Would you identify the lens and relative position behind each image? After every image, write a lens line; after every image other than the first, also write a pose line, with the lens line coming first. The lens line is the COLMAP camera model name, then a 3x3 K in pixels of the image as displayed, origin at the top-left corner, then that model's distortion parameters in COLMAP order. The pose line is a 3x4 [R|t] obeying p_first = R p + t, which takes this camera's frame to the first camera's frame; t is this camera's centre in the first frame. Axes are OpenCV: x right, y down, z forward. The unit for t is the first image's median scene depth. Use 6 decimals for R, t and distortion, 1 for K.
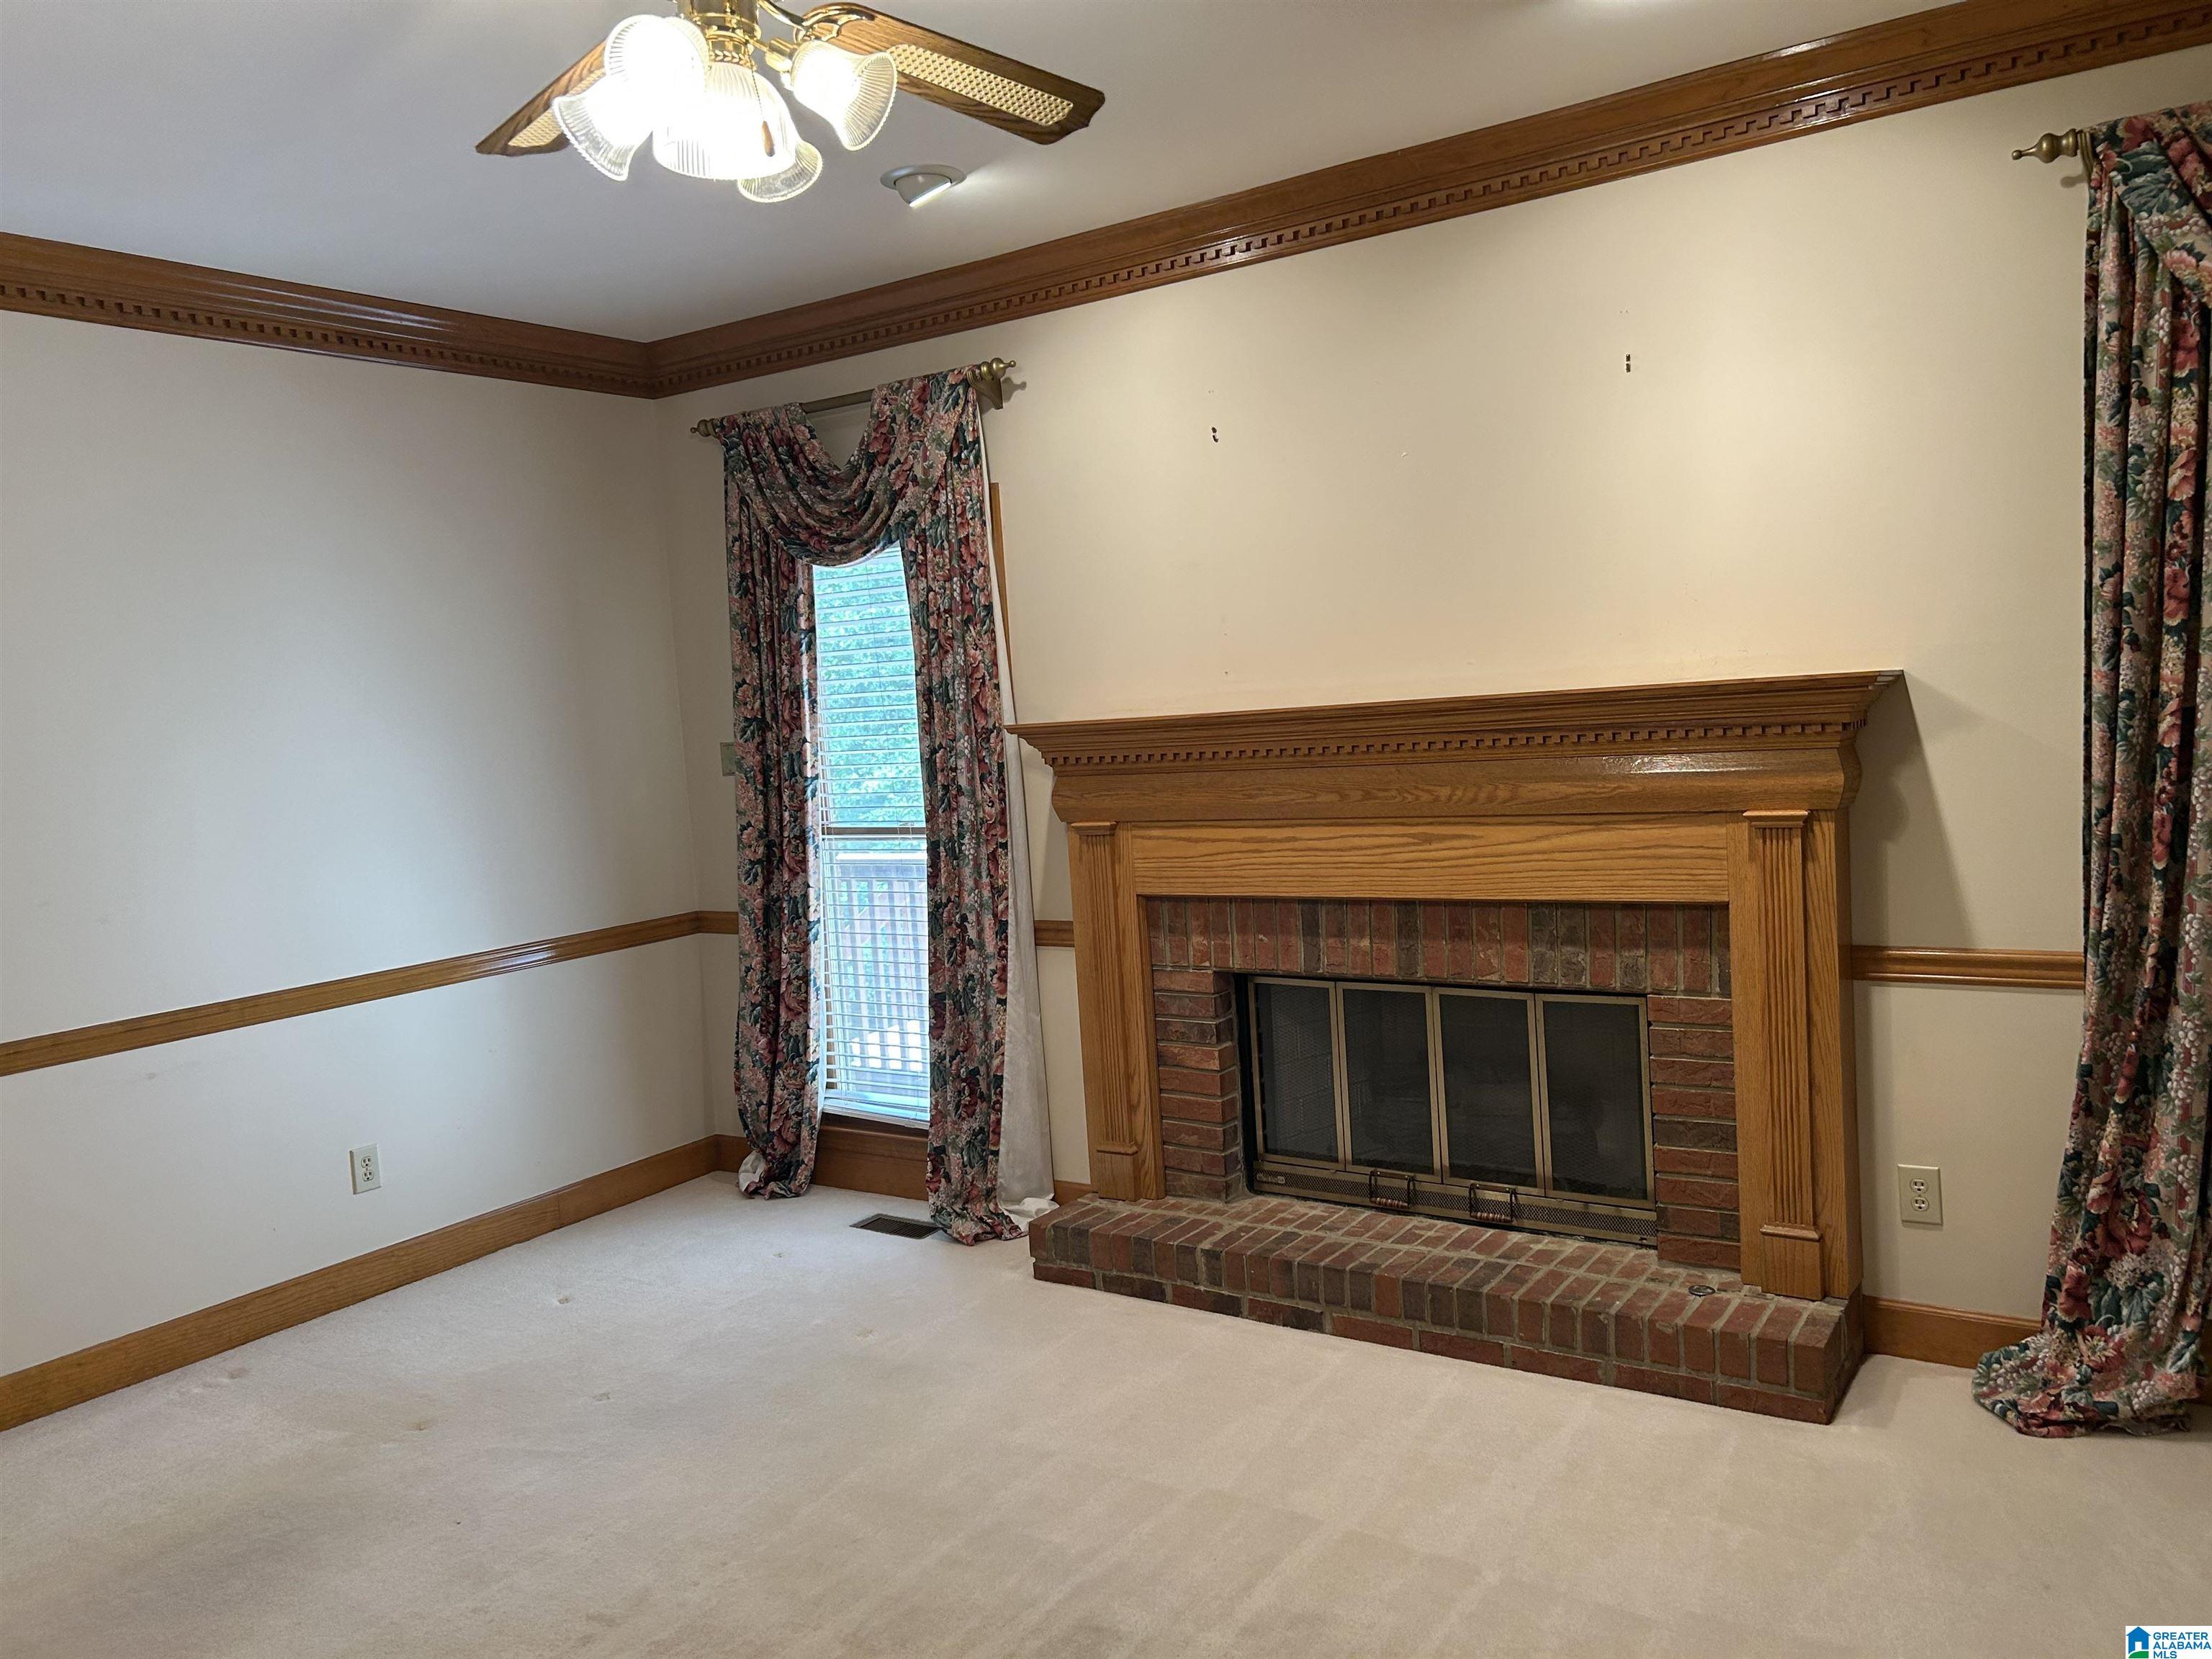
lens RADIAL K [[1657.7, 0, 1098.7], [0, 1657.7, 816.5], [0, 0, 1]] dist [0.068055, -0.073114]
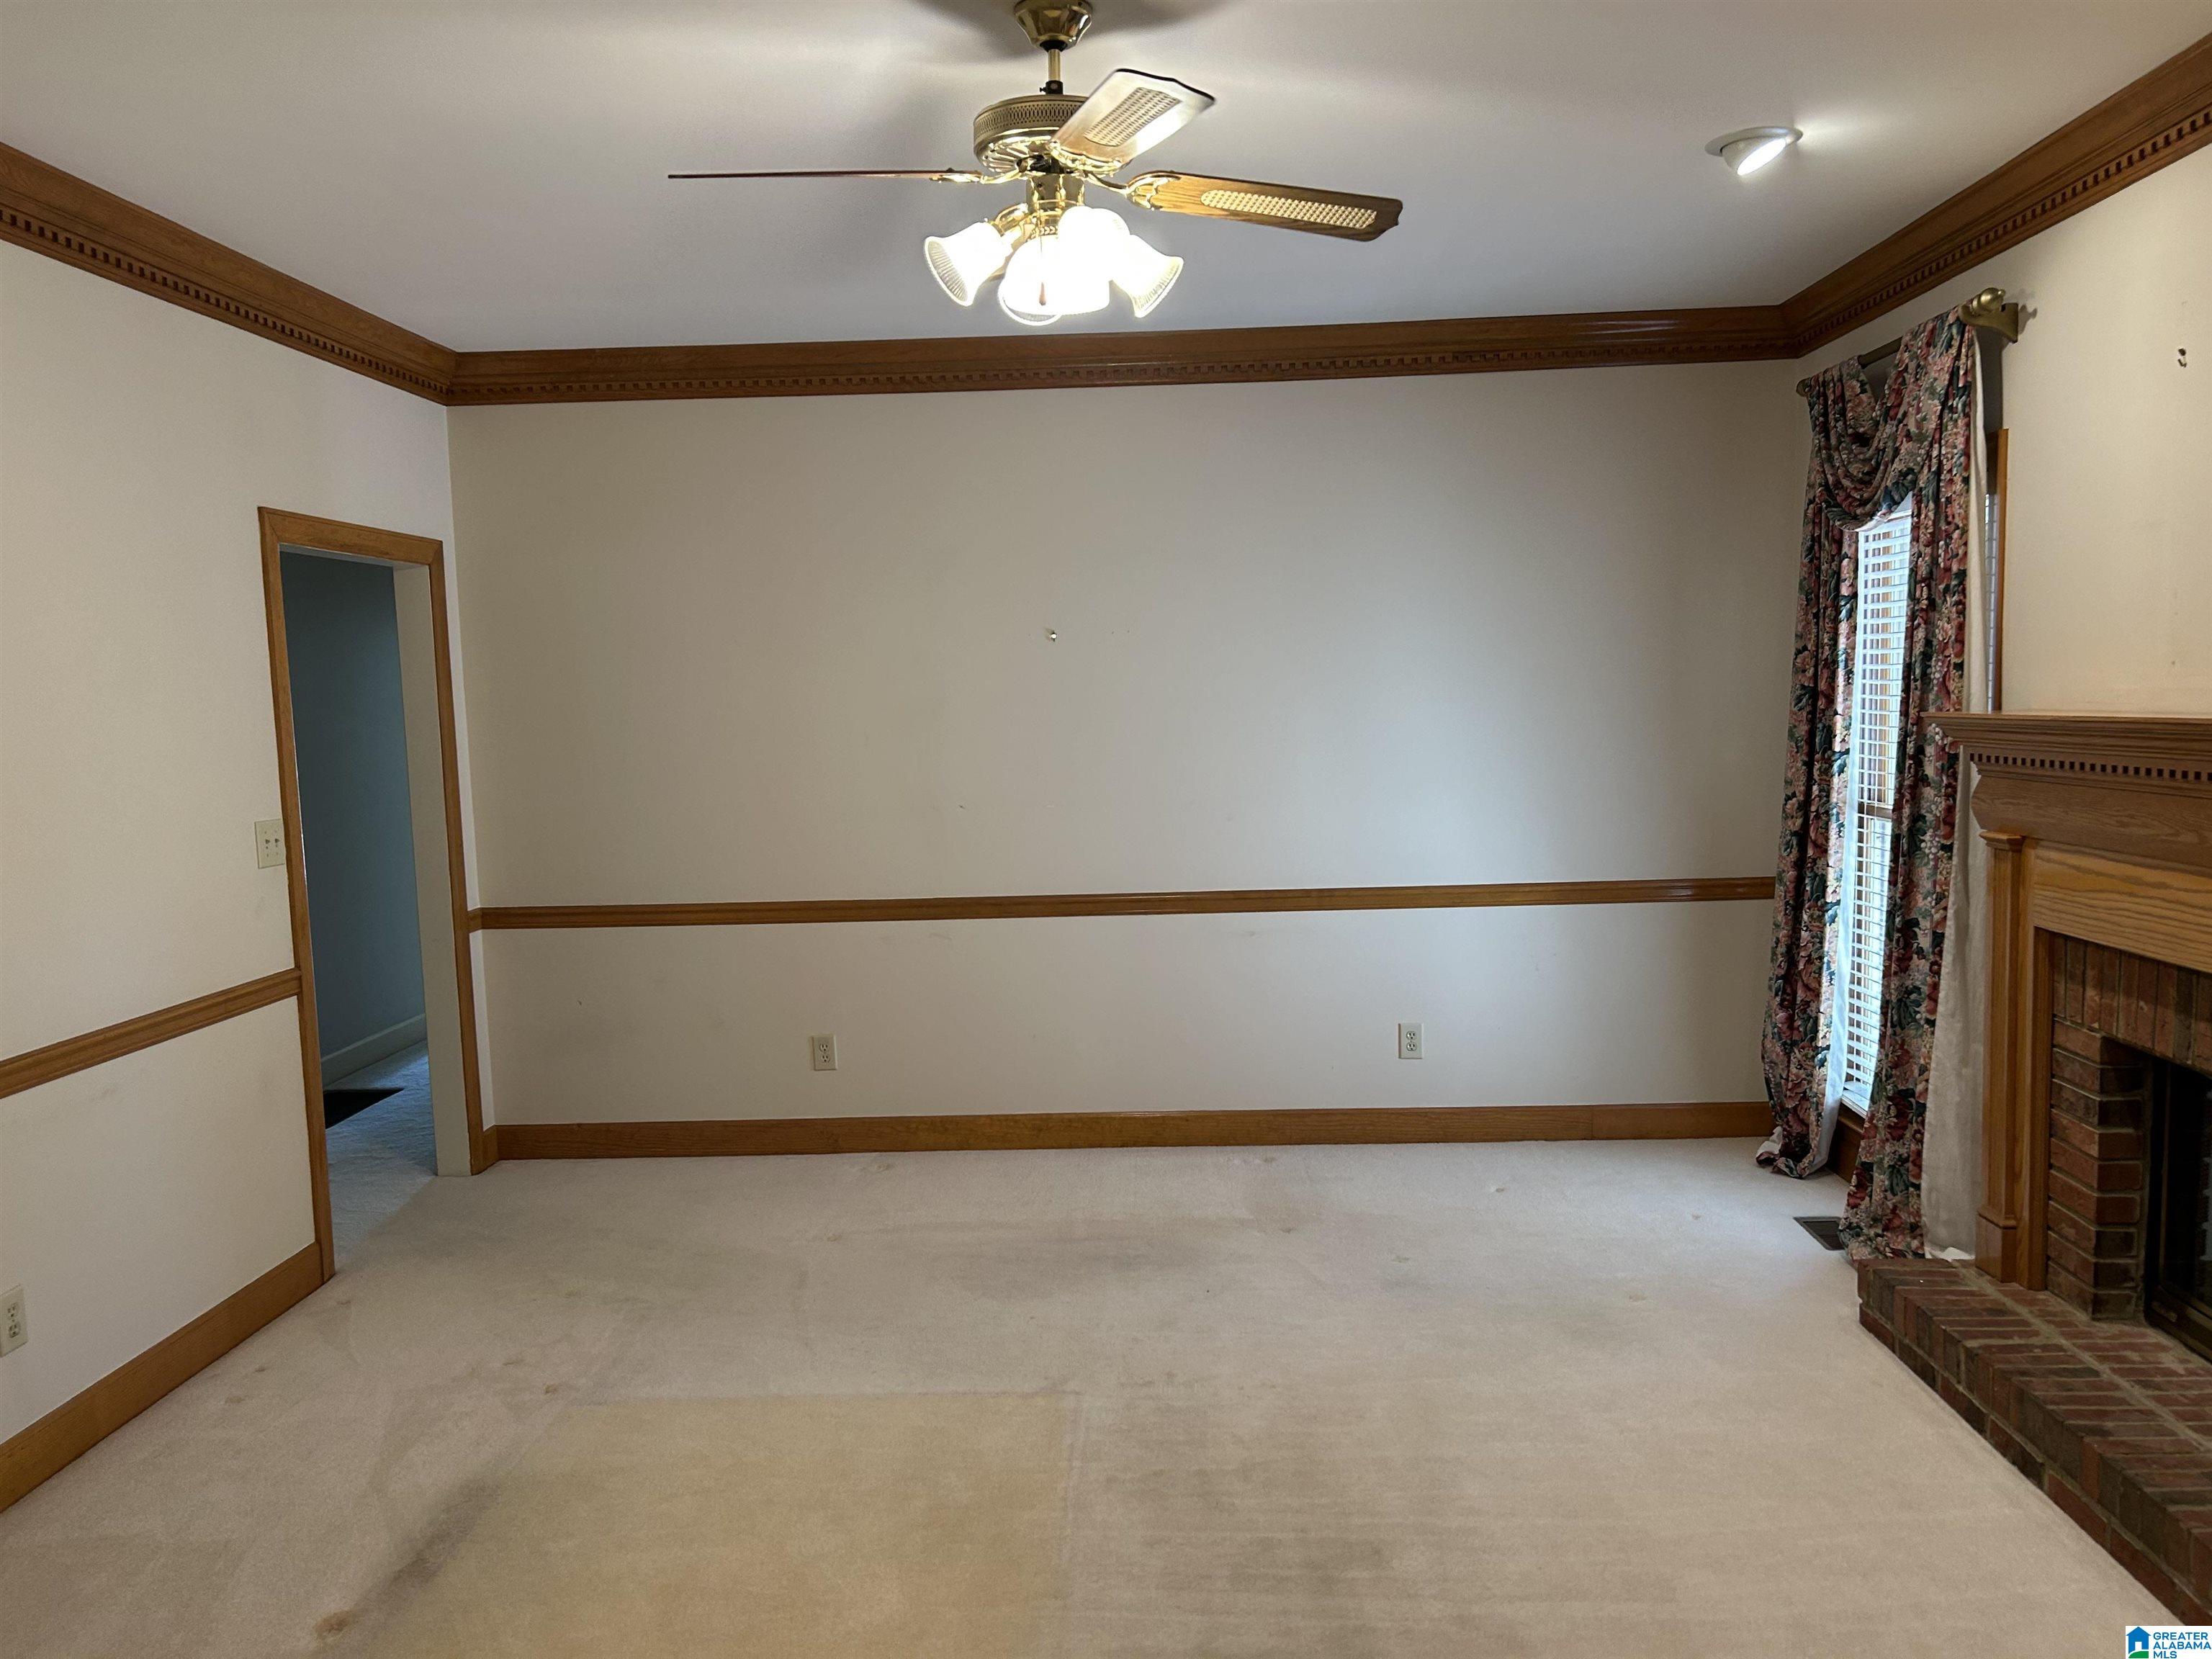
lens RADIAL K [[1676.6, 0, 1106.0], [0, 1676.6, 829.5], [0, 0, 1]] dist [-0.009686, -0.010591]
pose [[0.524702, 0.119496, -0.842857, 0.452099], [-0.066340, 0.992828, 0.099460, -0.050825], [0.848697, 0.003728, 0.528866, 0.150377]]
